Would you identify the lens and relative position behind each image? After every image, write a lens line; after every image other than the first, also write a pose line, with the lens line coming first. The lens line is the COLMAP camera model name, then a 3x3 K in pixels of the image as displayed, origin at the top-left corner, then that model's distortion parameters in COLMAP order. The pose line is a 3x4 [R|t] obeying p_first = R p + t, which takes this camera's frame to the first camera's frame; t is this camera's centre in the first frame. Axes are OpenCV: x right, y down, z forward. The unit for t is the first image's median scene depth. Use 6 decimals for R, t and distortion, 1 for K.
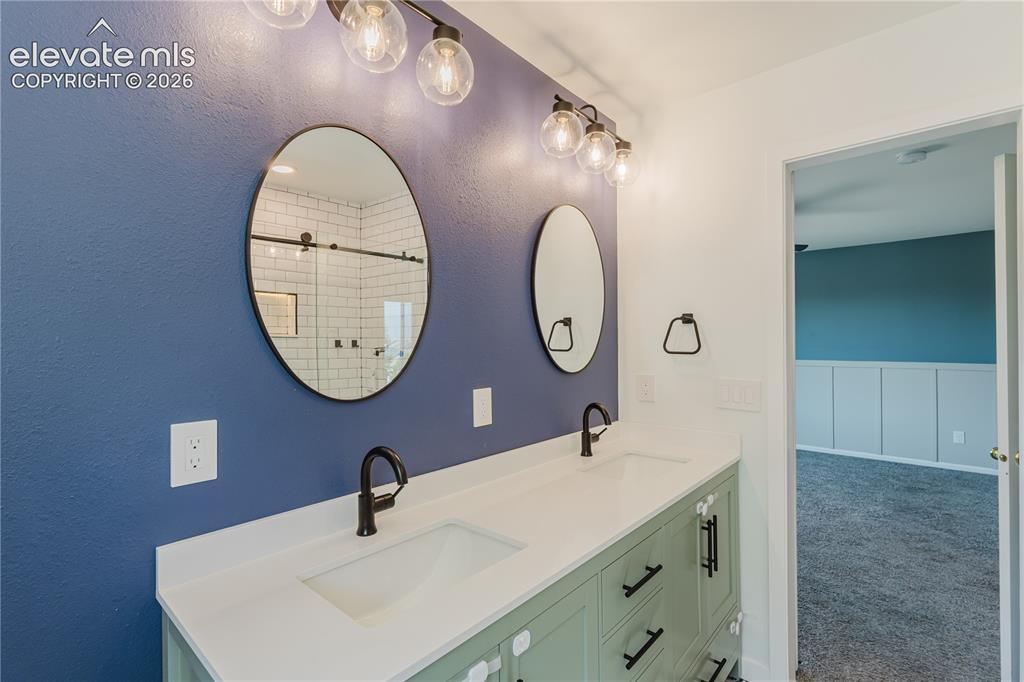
lens RADIAL K [[467.3, 0, 506.4], [0, 467.3, 344.1], [0, 0, 1]] dist [0.006873, -0.003341]
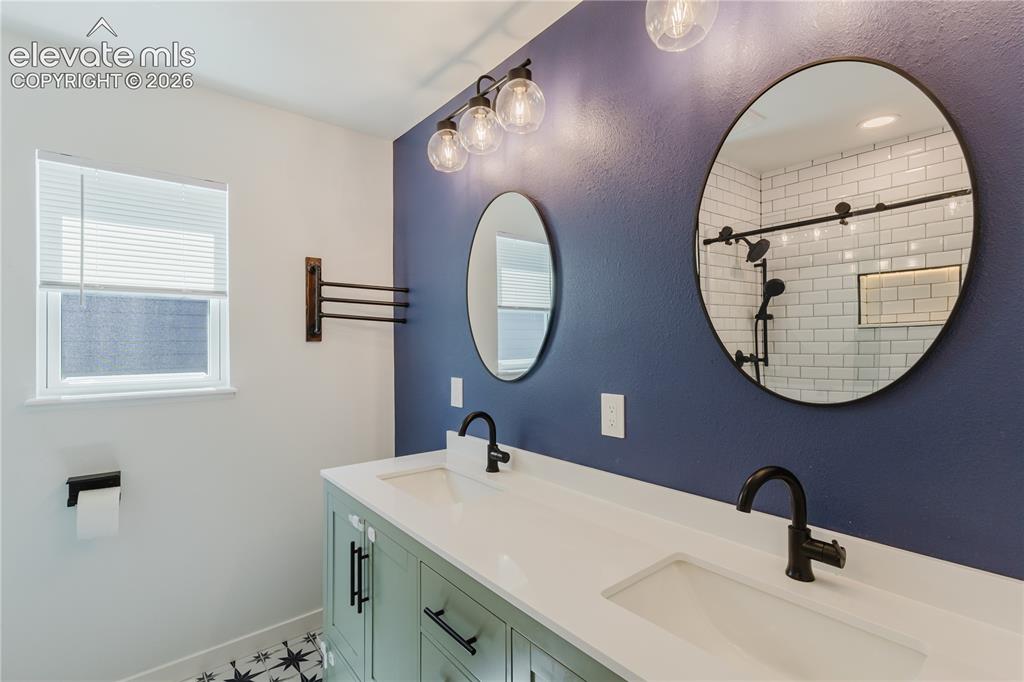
lens RADIAL K [[467.3, 0, 504.4], [0, 467.3, 338.2], [0, 0, 1]] dist [0.006873, -0.003341]
pose [[-0.169868, -0.001280, -0.985466, 0.784948], [0.010186, 0.999943, -0.003054, -0.004092], [0.985414, -0.010557, -0.169845, 0.895704]]
